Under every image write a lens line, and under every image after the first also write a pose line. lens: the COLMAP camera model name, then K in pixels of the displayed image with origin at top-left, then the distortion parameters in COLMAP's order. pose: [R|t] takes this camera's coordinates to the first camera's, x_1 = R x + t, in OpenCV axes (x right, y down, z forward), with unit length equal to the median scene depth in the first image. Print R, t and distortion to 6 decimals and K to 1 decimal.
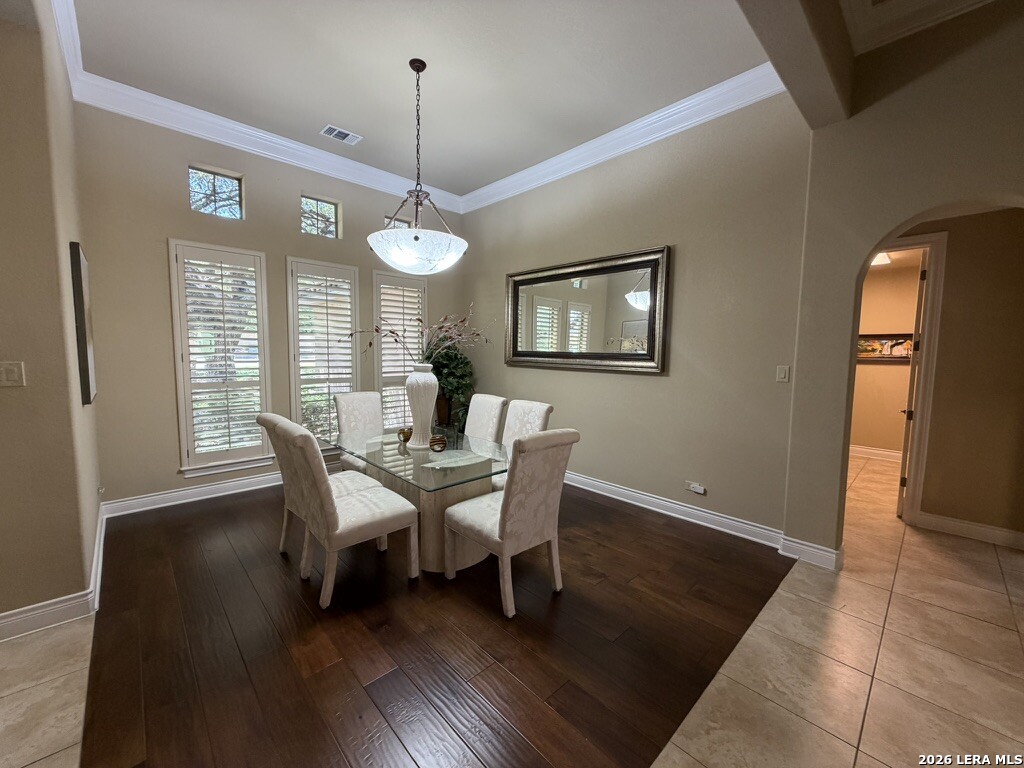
lens RADIAL K [[407.2, 0, 508.3], [0, 407.2, 385.1], [0, 0, 1]] dist [-0.000554, 0.000317]
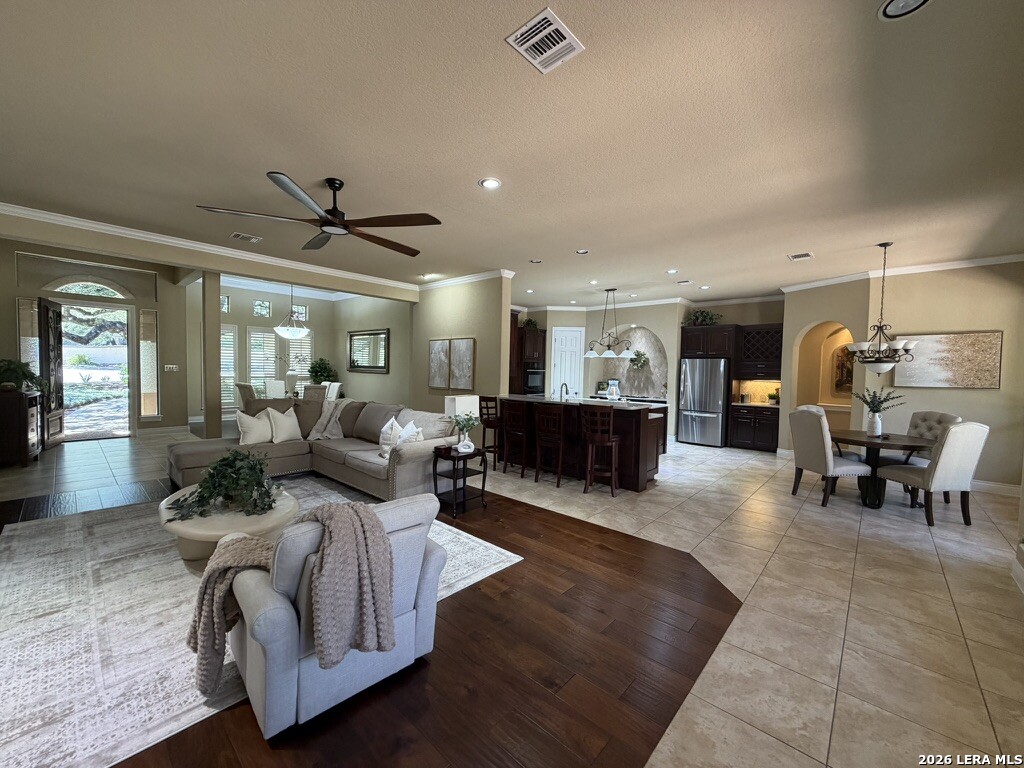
lens RADIAL K [[407.2, 0, 508.3], [0, 407.2, 385.1], [0, 0, 1]] dist [-0.000554, 0.000317]
pose [[0.997370, 0.005891, 0.072233, 0.993364], [-0.002821, 0.999091, -0.042536, 0.164754], [-0.072418, 0.042220, 0.996480, -1.792852]]
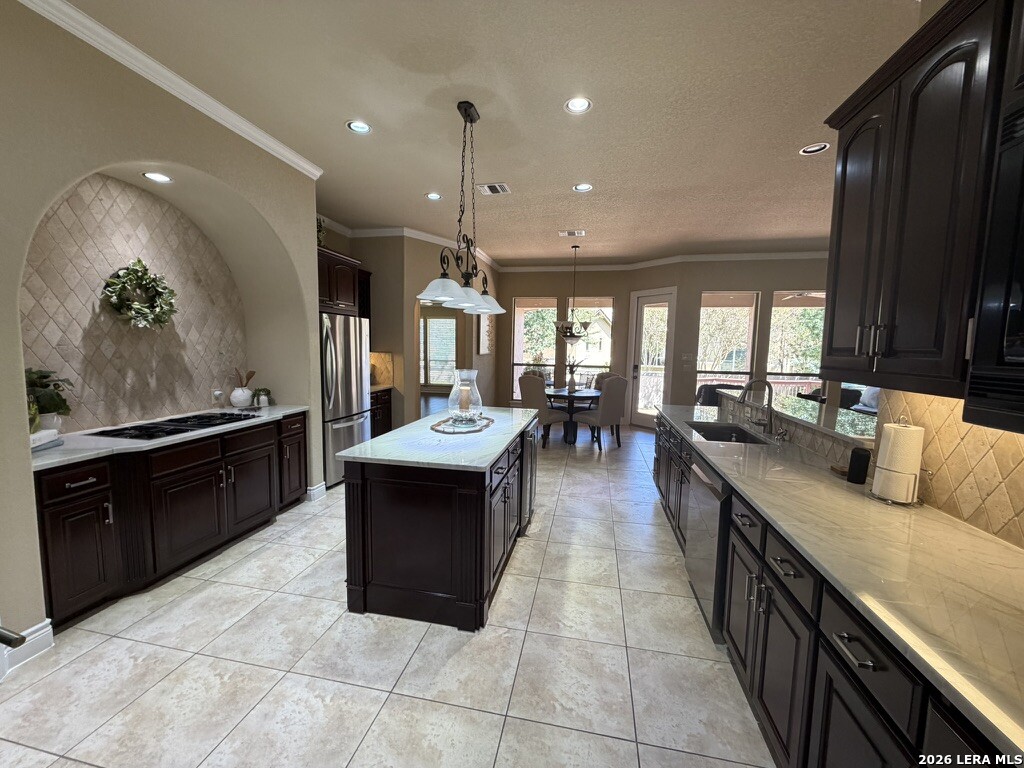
lens RADIAL K [[407.2, 0, 508.3], [0, 407.2, 385.1], [0, 0, 1]] dist [-0.000554, 0.000317]
pose [[-0.572669, -0.099740, 0.813697, 0.976082], [0.043071, 0.987540, 0.151362, -0.032595], [-0.818655, 0.121727, -0.561237, 0.577626]]
